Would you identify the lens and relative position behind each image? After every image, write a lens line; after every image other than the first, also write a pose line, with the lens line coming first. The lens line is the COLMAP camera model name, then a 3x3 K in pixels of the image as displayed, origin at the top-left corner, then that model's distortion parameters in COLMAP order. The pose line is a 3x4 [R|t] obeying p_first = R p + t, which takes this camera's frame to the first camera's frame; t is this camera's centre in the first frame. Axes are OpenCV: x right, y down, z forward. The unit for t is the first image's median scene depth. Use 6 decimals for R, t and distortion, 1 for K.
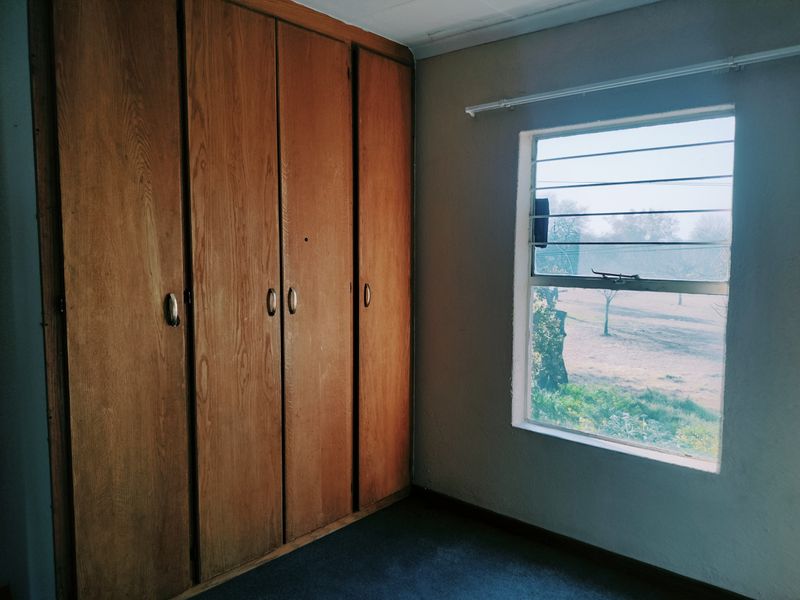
lens RADIAL K [[605.2, 0, 400.0], [0, 605.2, 300.0], [0, 0, 1]] dist [0.003253, -0.000963]
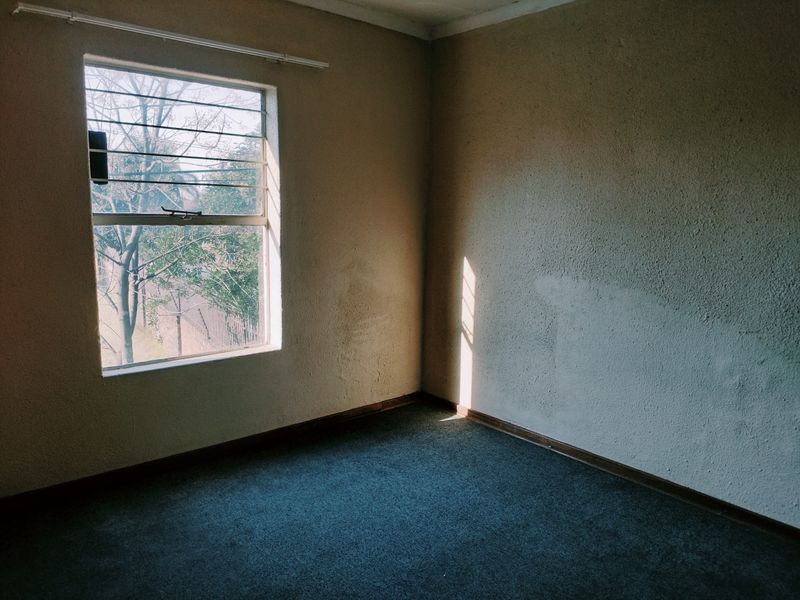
lens RADIAL K [[605.2, 0, 400.0], [0, 605.2, 300.0], [0, 0, 1]] dist [0.003253, -0.000963]
pose [[0.131859, -0.154828, 0.979102, -0.683325], [0.059898, 0.987166, 0.148037, -0.021072], [-0.989457, 0.039126, 0.139440, 0.427228]]
